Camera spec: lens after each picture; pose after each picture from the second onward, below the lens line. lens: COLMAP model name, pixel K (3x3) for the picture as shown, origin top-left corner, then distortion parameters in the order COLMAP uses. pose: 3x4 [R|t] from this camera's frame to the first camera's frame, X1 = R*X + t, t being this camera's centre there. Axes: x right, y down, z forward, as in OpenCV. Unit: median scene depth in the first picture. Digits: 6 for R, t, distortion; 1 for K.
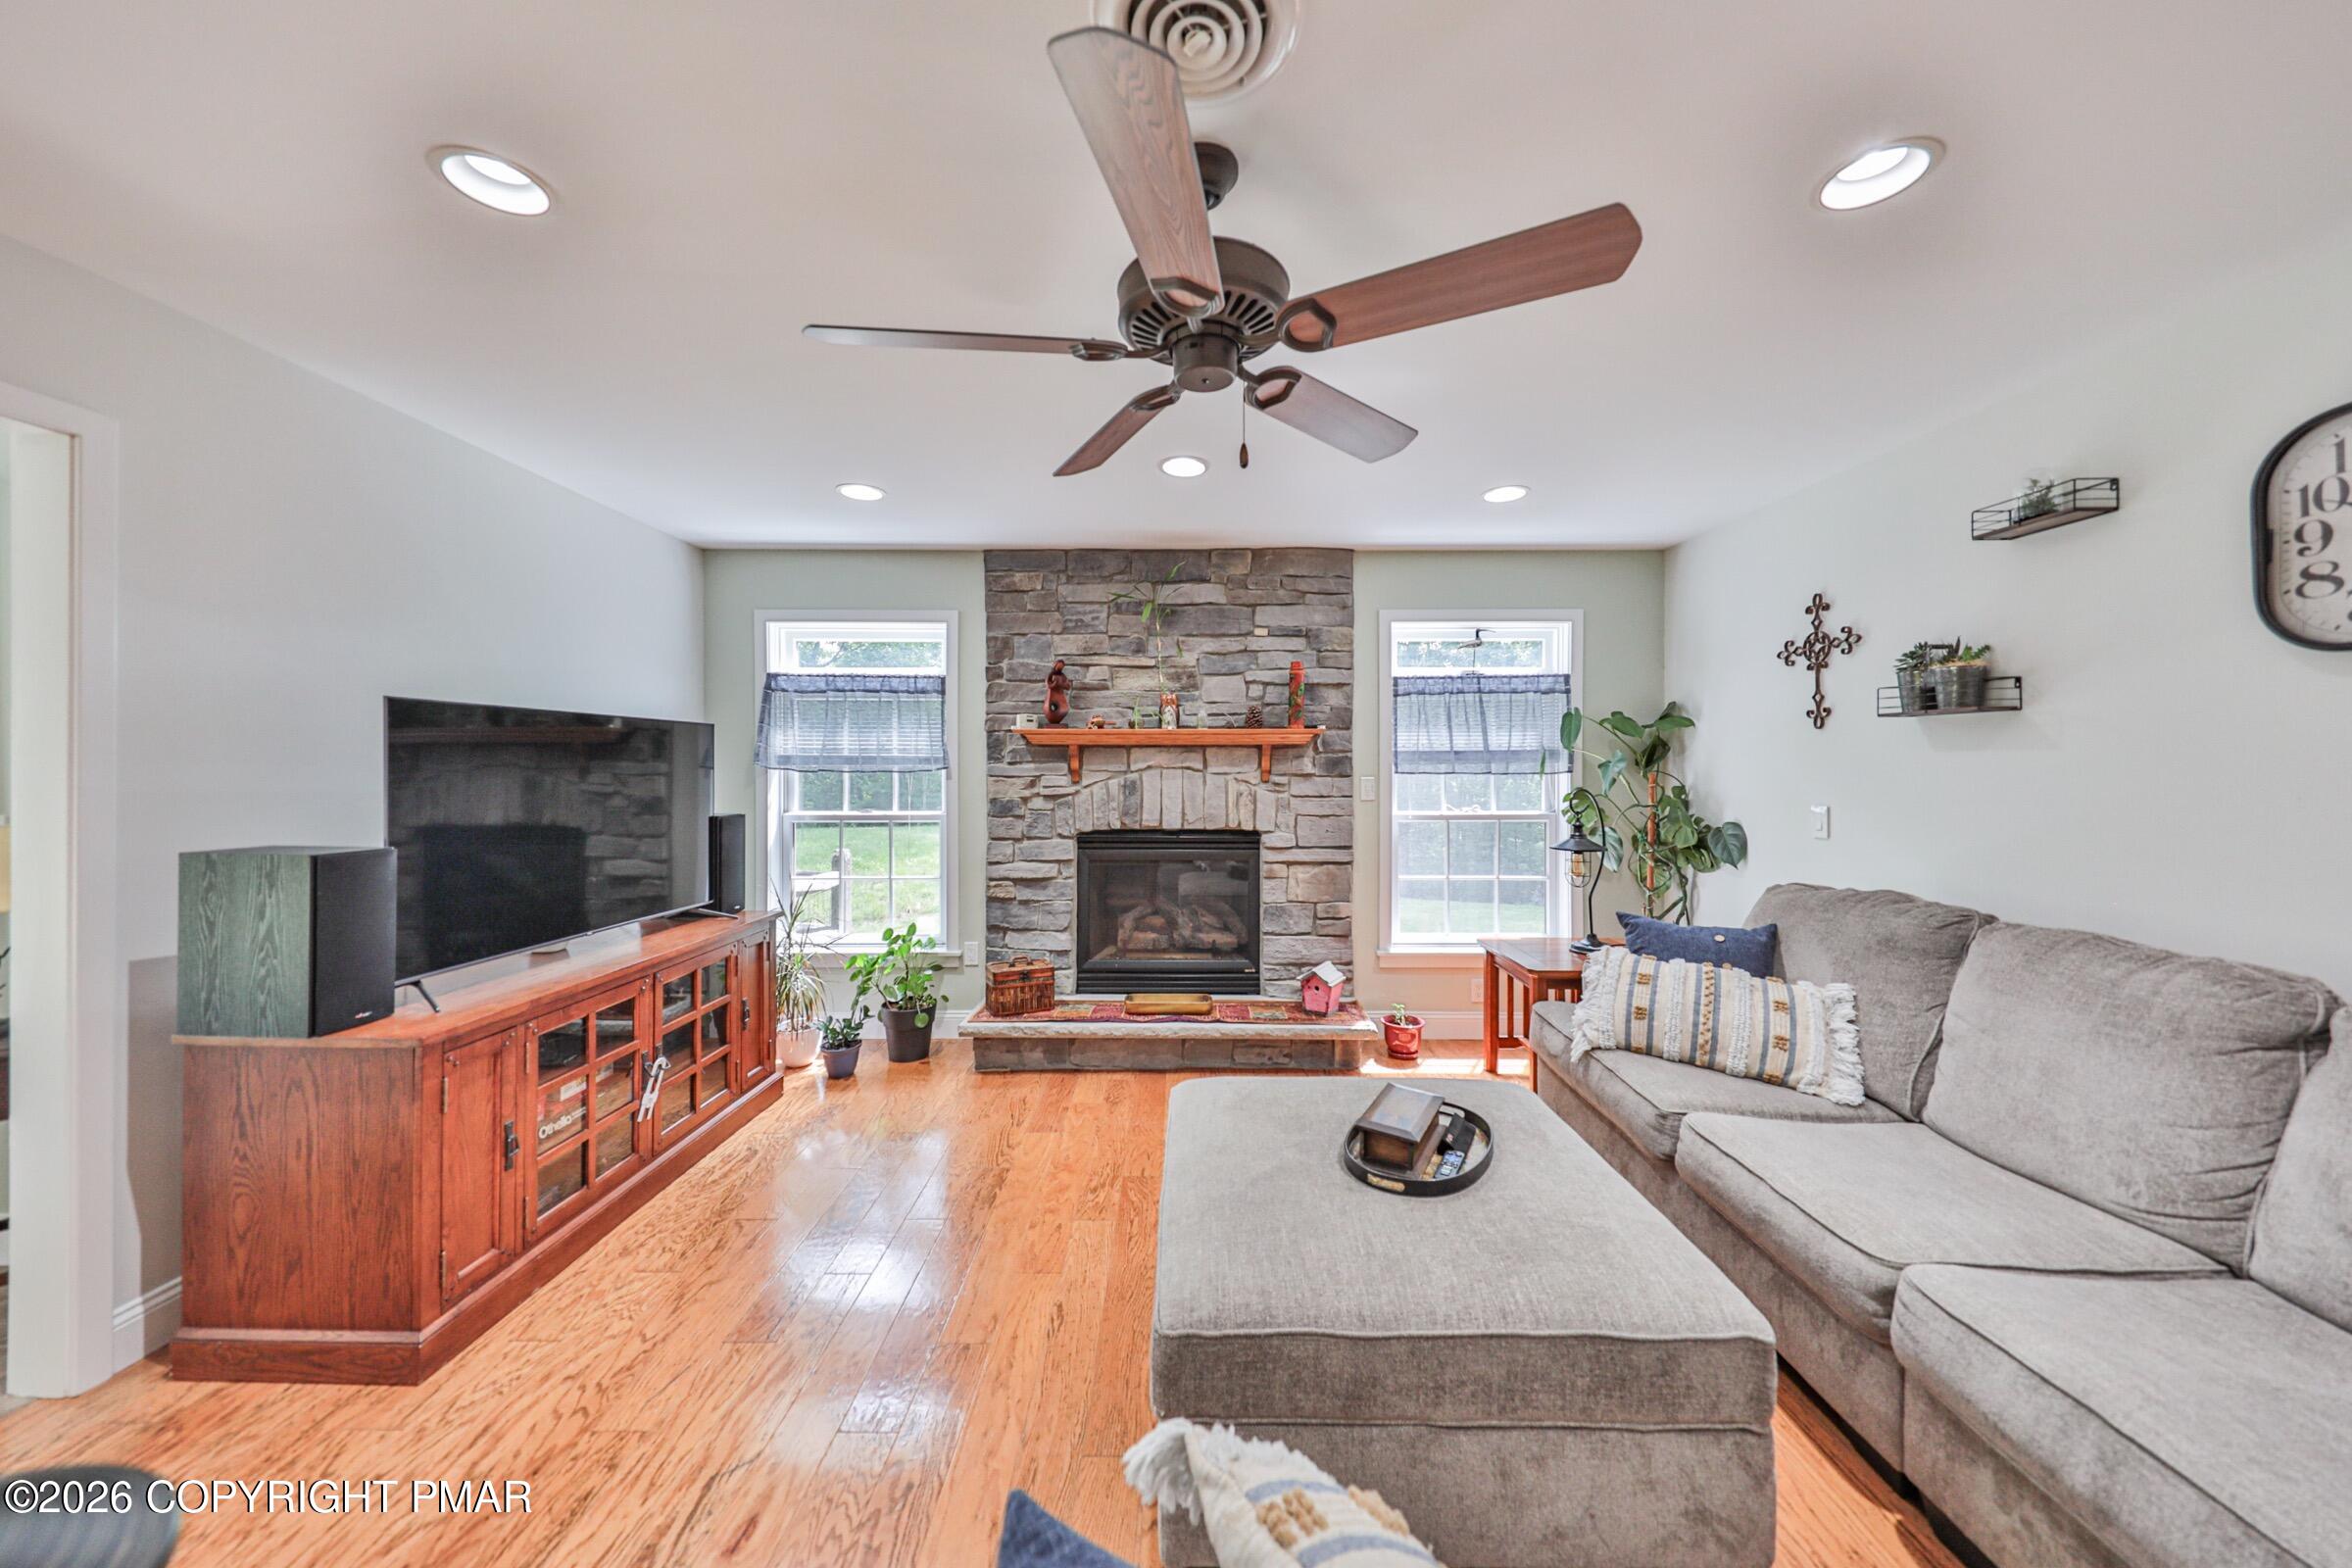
lens RADIAL K [[783.3, 0, 1182.8], [0, 783.3, 766.5], [0, 0, 1]] dist [0.000147, -0.000082]
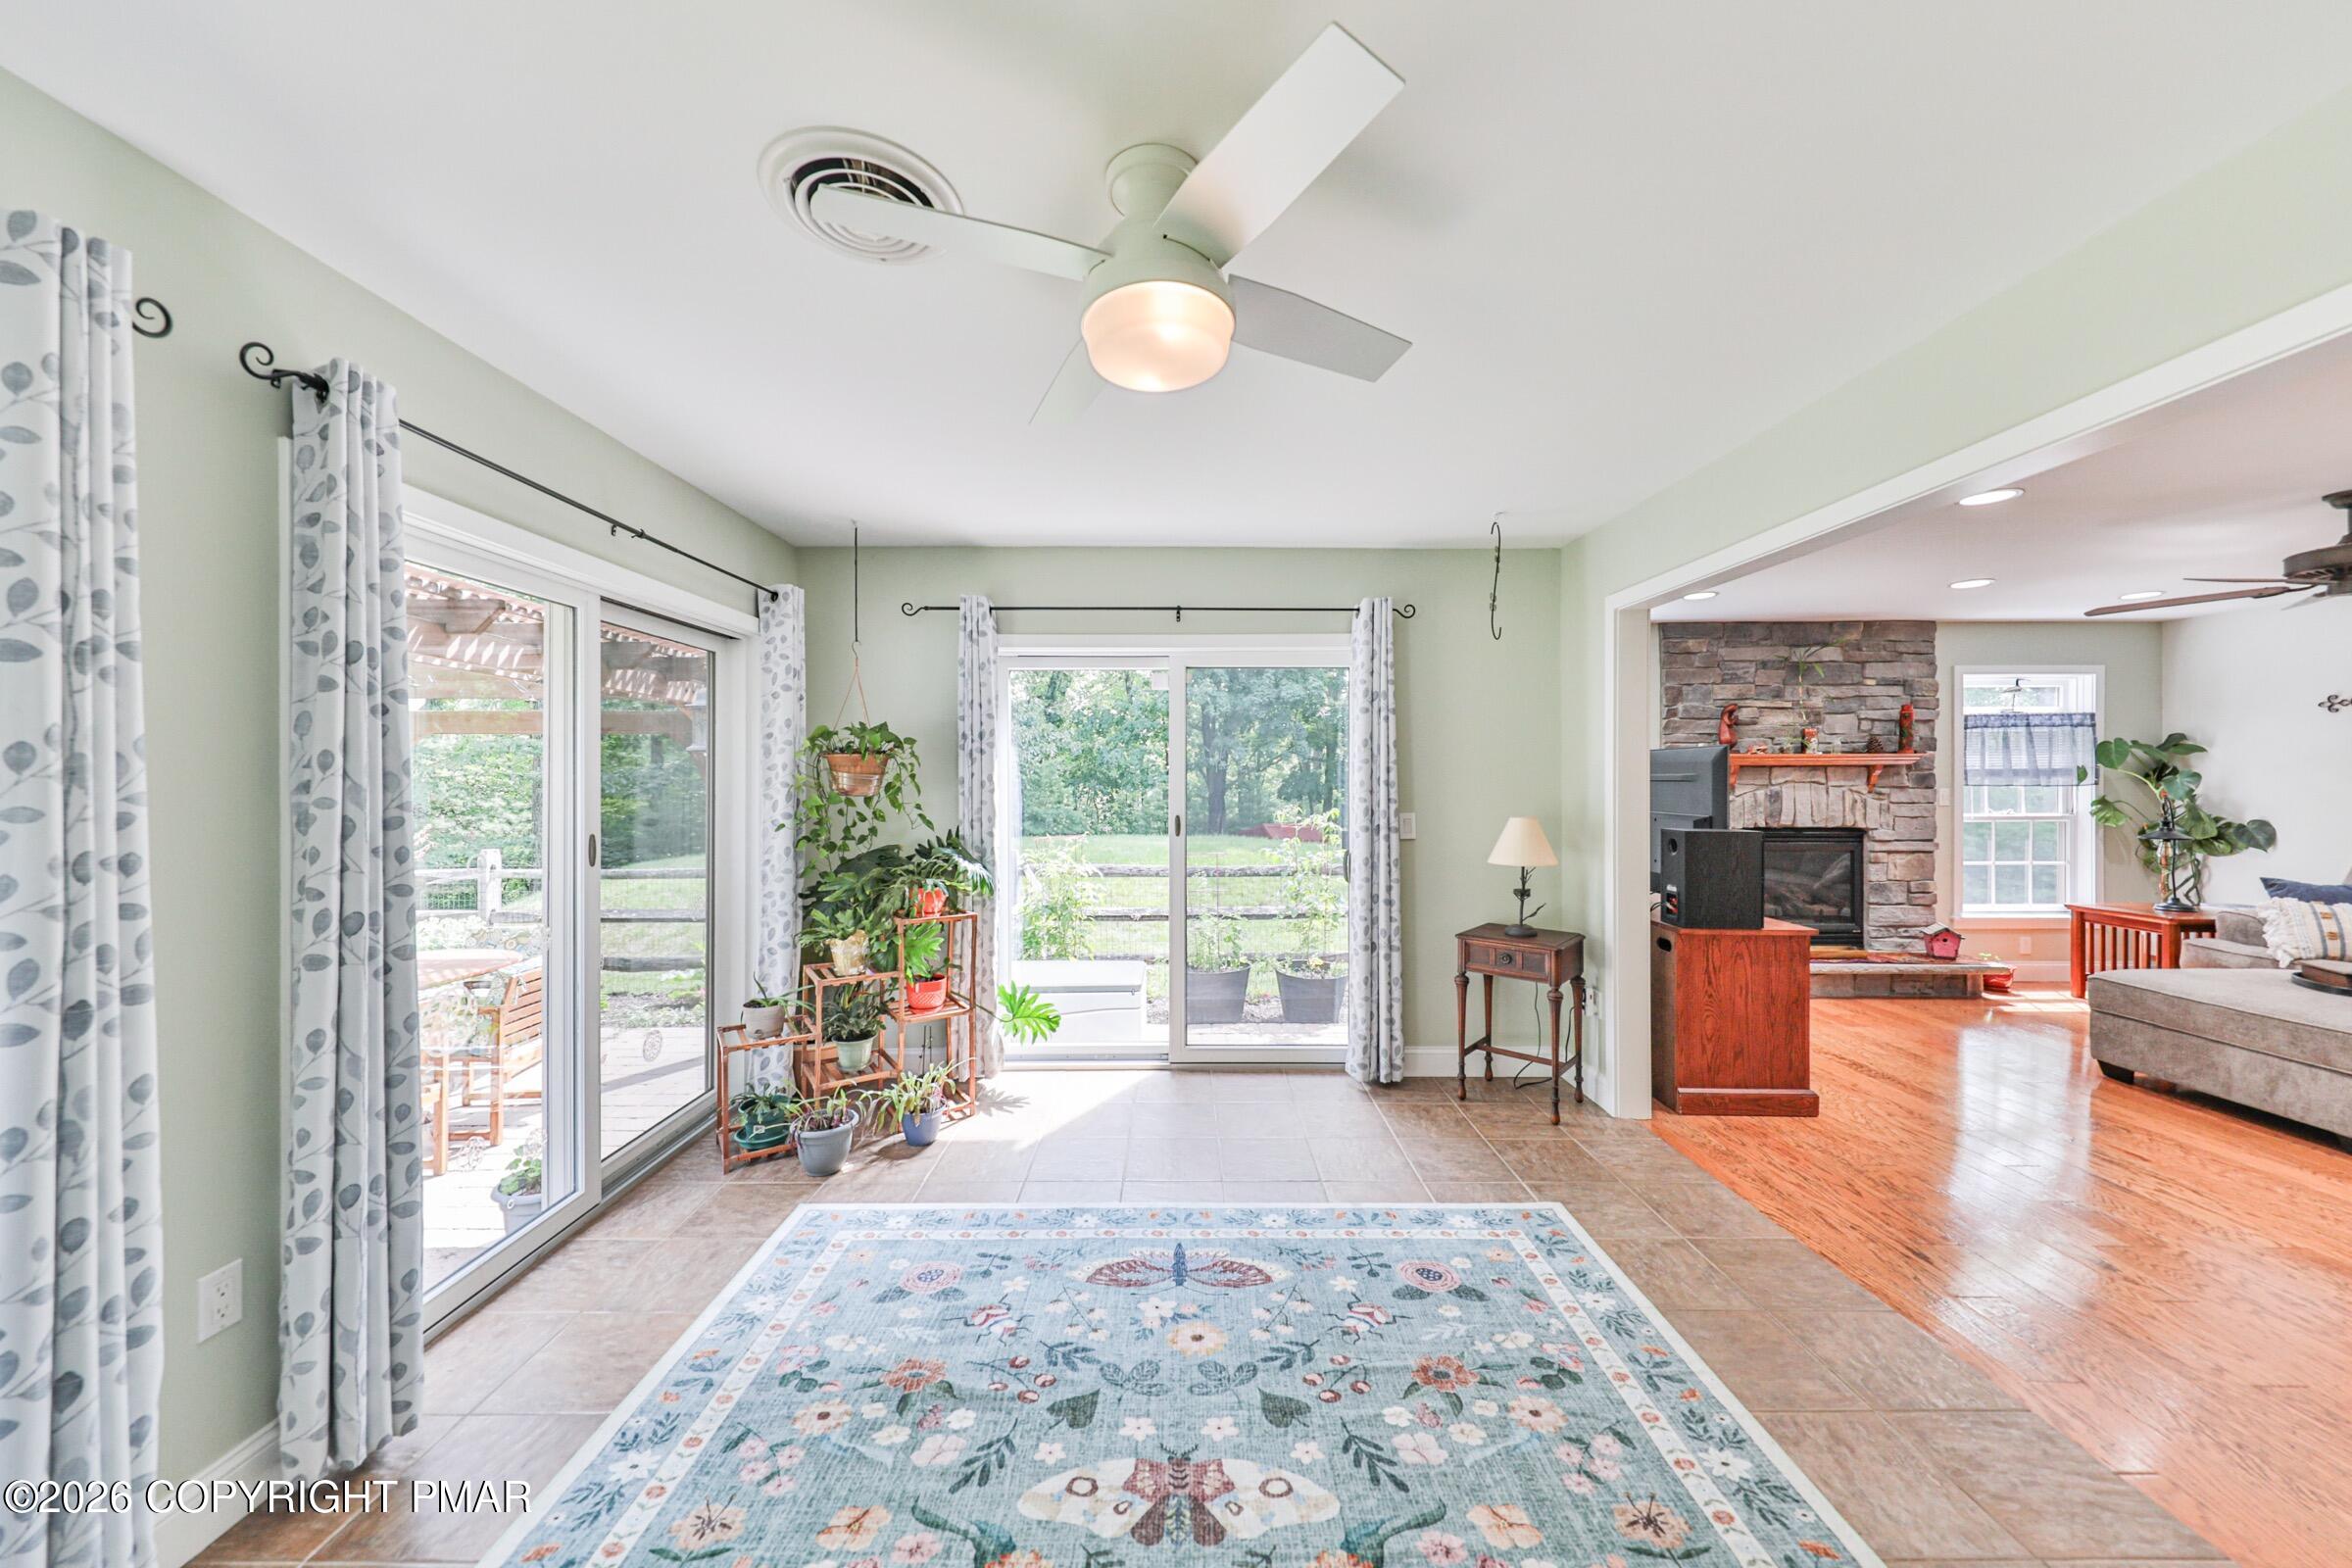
lens RADIAL K [[809.9, 0, 1177.7], [0, 809.9, 774.9], [0, 0, 1]] dist [0.001239, -0.000034]
pose [[0.999996, -0.002533, -0.001316, -1.099195], [0.002527, 0.999984, -0.005060, -0.006404], [0.001329, 0.005057, 0.999986, -0.409574]]
